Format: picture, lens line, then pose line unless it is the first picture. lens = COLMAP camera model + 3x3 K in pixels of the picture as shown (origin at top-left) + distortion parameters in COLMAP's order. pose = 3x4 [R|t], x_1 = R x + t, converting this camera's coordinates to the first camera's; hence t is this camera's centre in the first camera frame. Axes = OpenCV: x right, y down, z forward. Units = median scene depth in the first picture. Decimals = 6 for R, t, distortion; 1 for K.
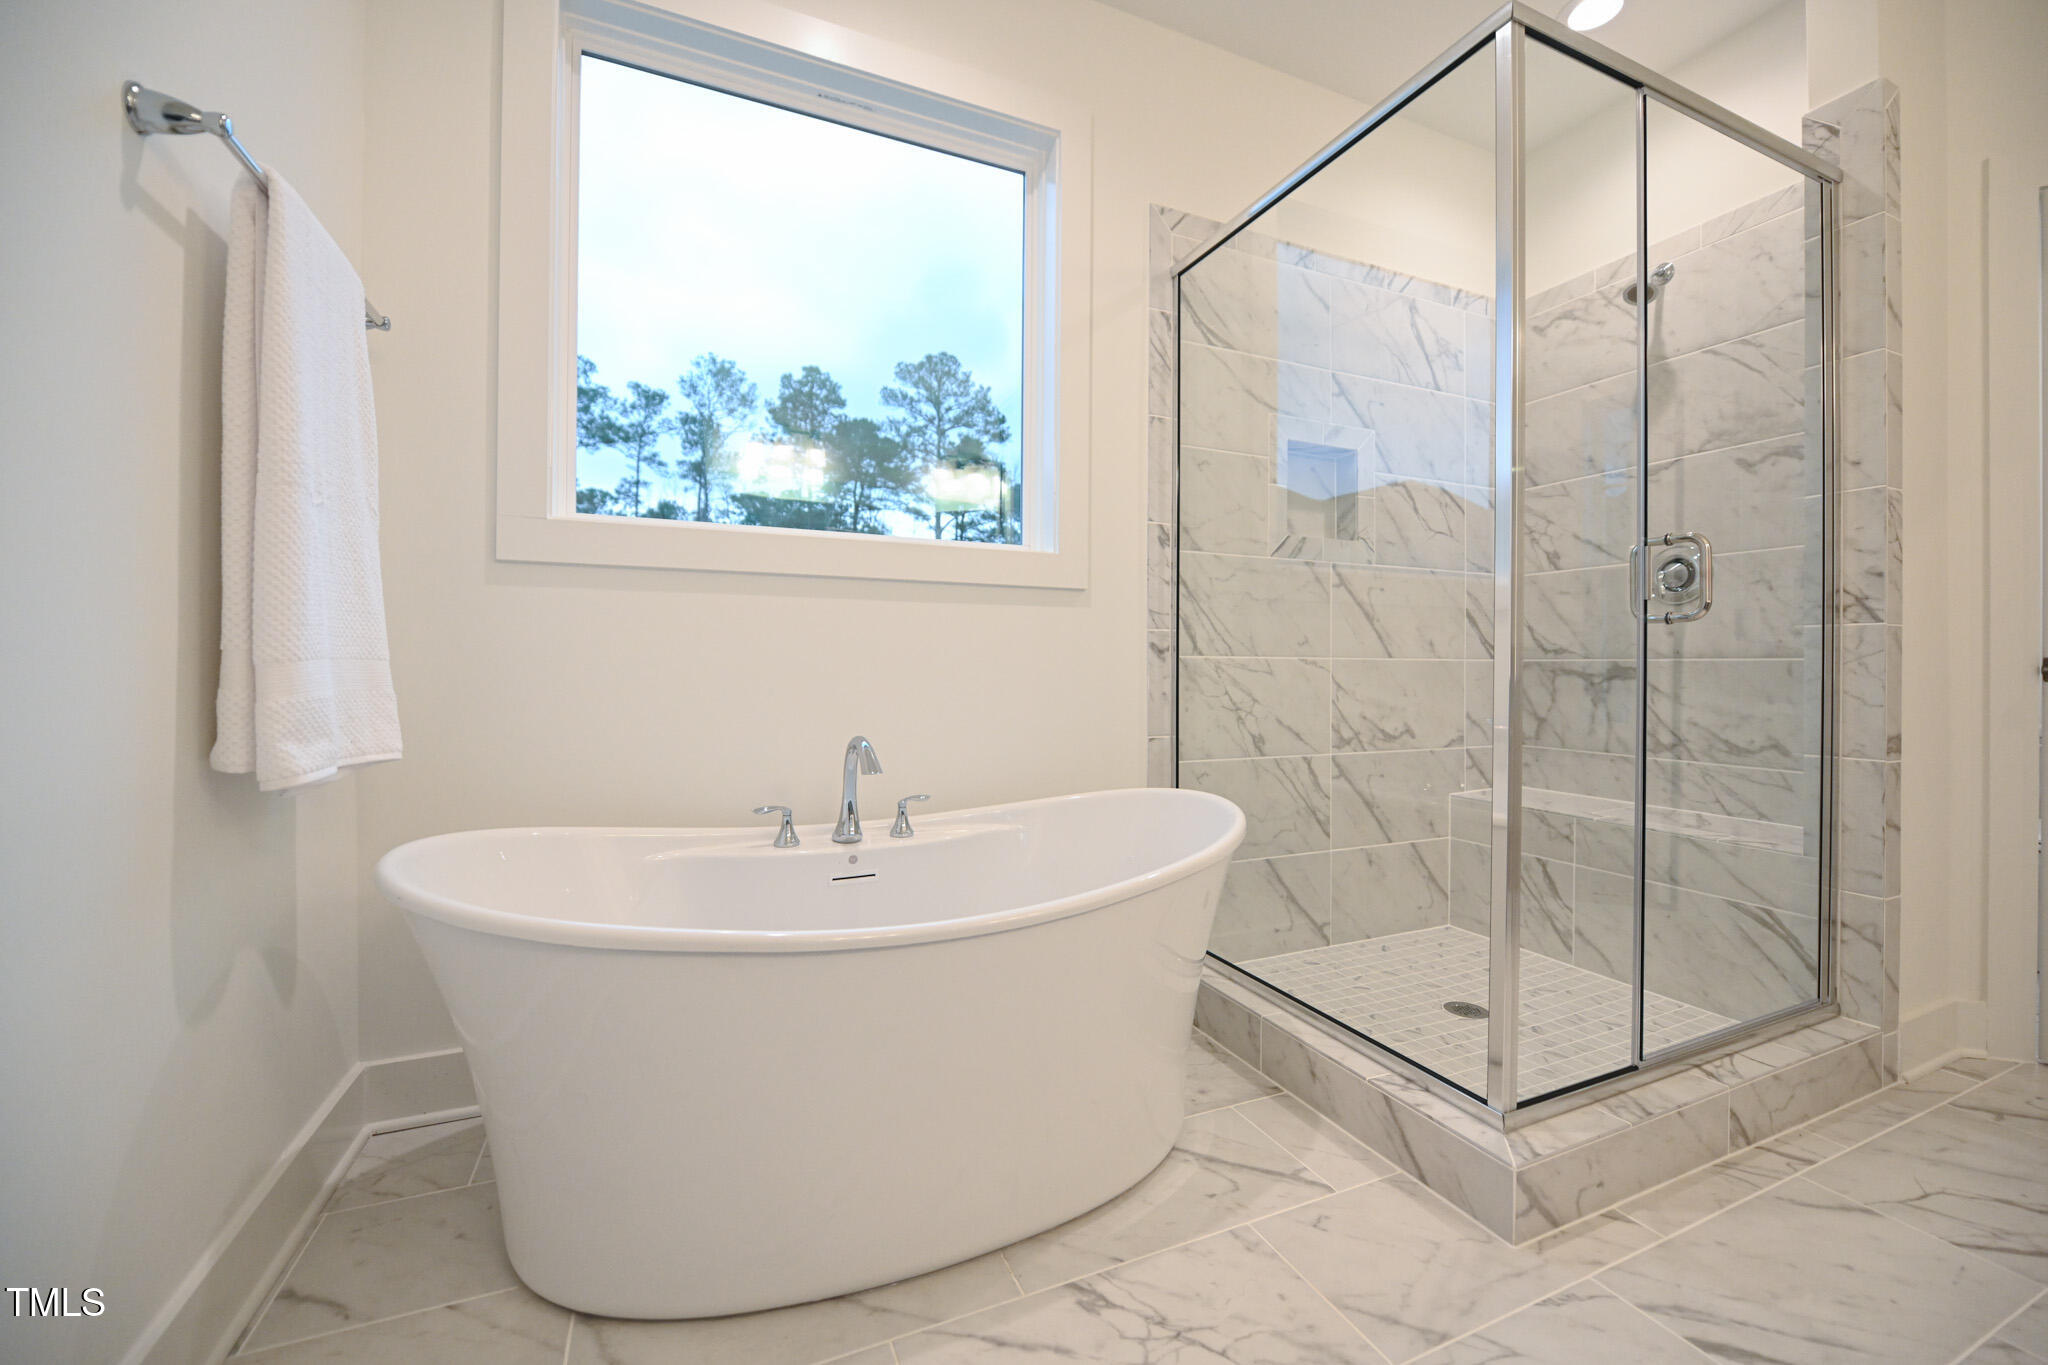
lens RADIAL K [[812.1, 0, 1030.3], [0, 812.1, 669.2], [0, 0, 1]] dist [-0.008346, -0.001079]
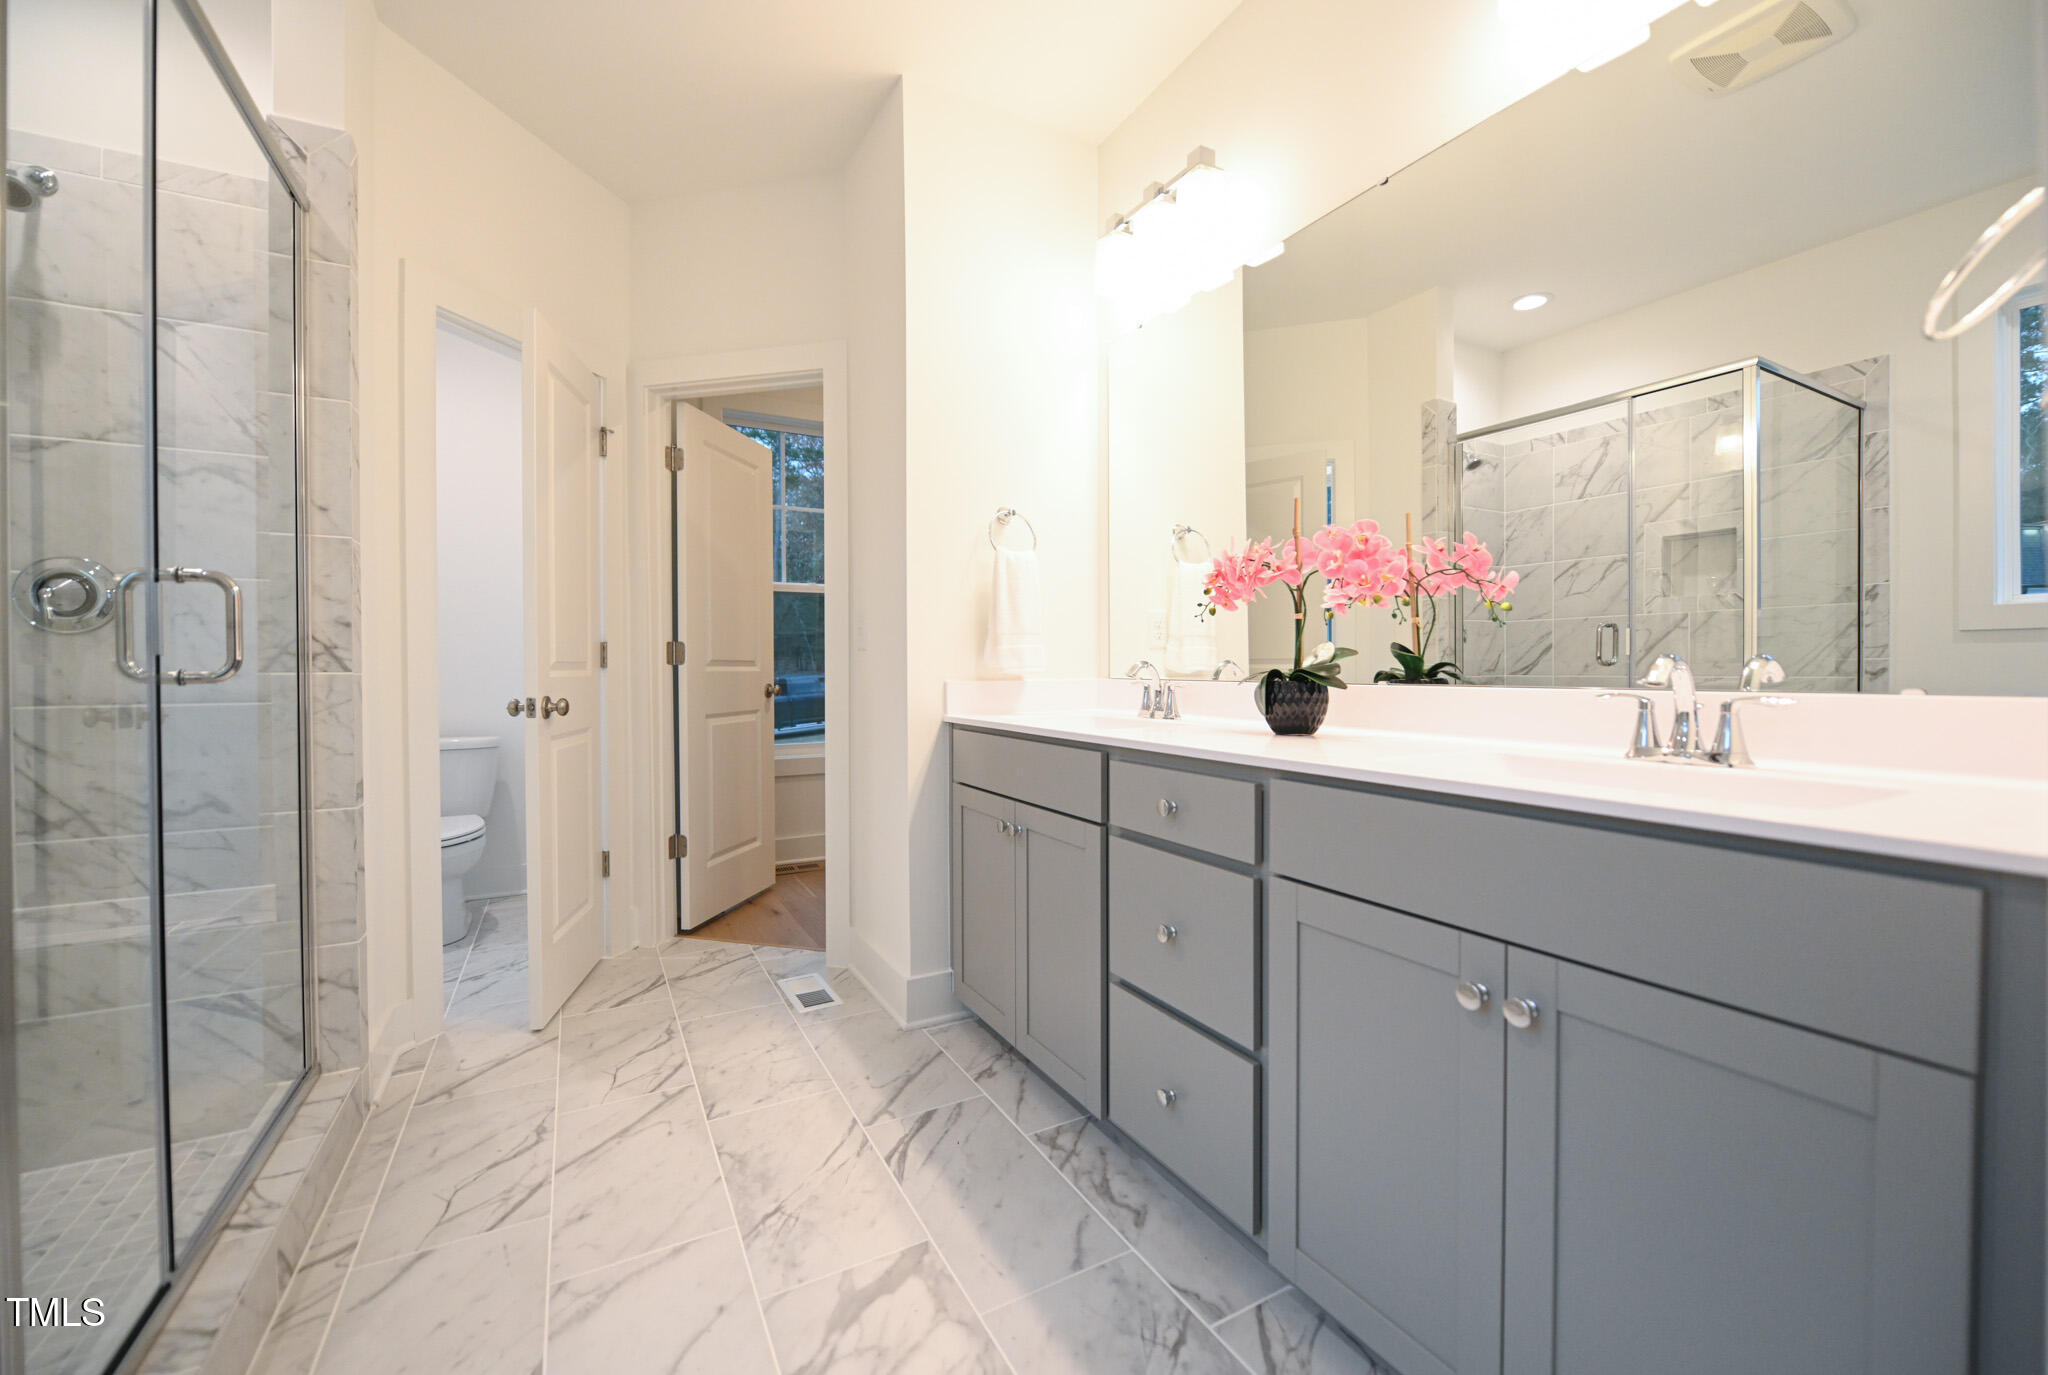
lens RADIAL K [[812.1, 0, 1033.2], [0, 812.1, 680.5], [0, 0, 1]] dist [-0.008346, -0.001079]
pose [[-0.094585, -0.015614, 0.995394, -0.038077], [0.003189, 0.999867, 0.015987, -0.060300], [-0.995512, 0.004686, -0.094523, 0.232014]]
